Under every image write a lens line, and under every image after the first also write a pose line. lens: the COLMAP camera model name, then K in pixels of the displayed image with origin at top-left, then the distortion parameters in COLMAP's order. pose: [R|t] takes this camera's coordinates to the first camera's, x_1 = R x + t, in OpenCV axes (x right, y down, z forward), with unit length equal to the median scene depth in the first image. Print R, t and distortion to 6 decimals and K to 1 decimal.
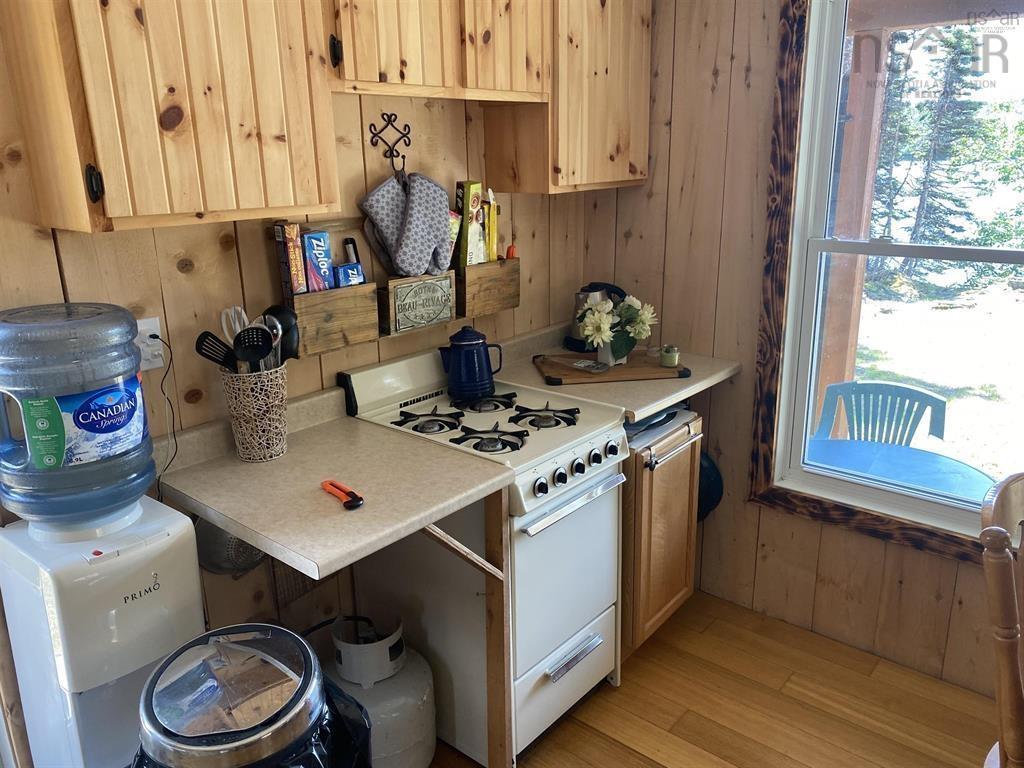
lens RADIAL K [[785.6, 0, 512.0], [0, 785.6, 384.0], [0, 0, 1]] dist [-0.002466, -0.004034]
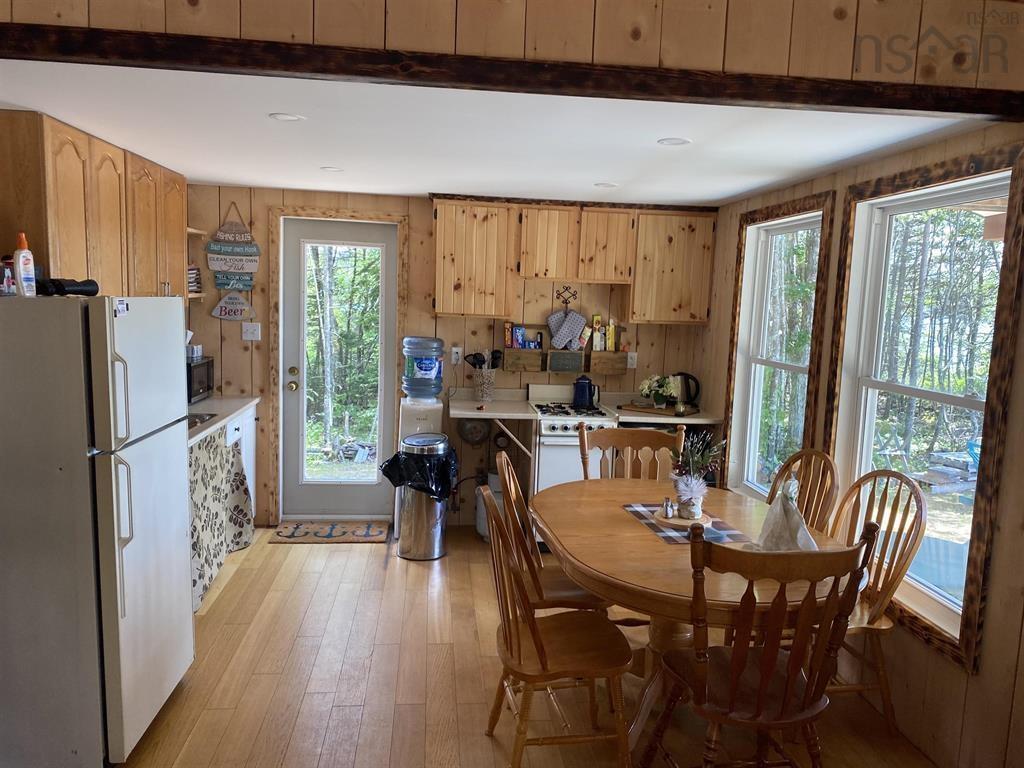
lens RADIAL K [[770.3, 0, 512.0], [0, 770.3, 384.0], [0, 0, 1]] dist [0.090811, -0.103938]
pose [[0.718716, 0.121269, -0.684646, 1.471516], [-0.246754, 0.965066, -0.088095, 0.223557], [0.650046, 0.232254, 0.723532, -0.849495]]
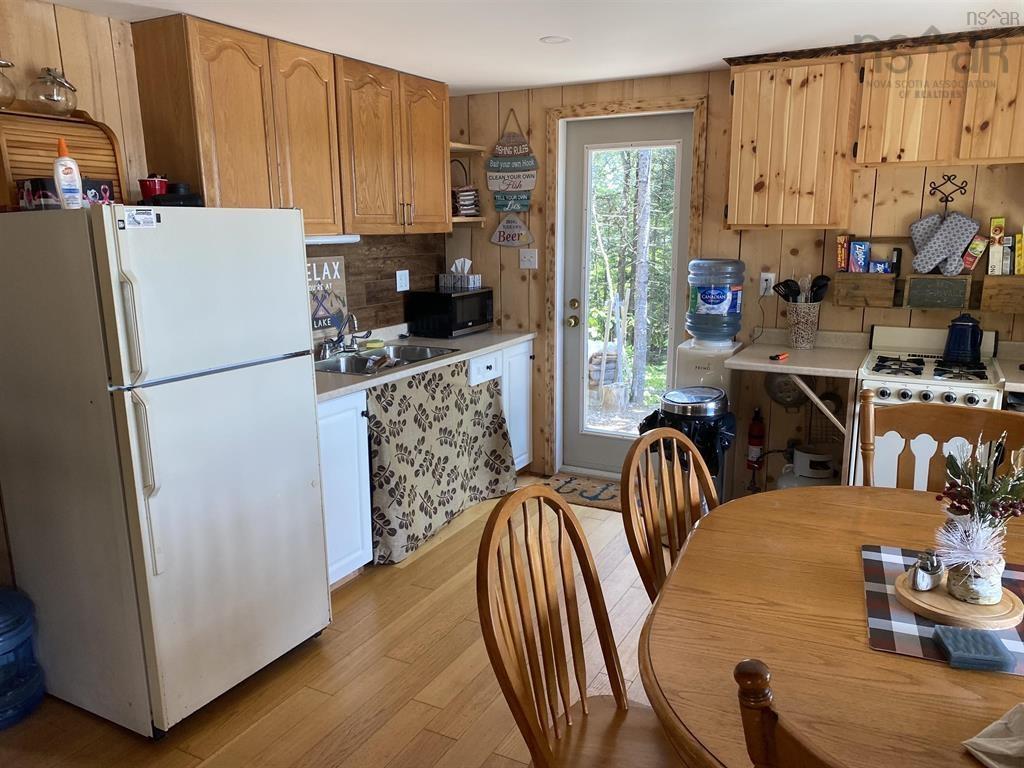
lens RADIAL K [[770.3, 0, 512.0], [0, 770.3, 384.0], [0, 0, 1]] dist [0.090811, -0.103938]
pose [[0.204221, 0.211784, -0.955741, 1.321018], [-0.276495, 0.949043, 0.151219, 0.072404], [0.939066, 0.233375, 0.252371, -0.164723]]
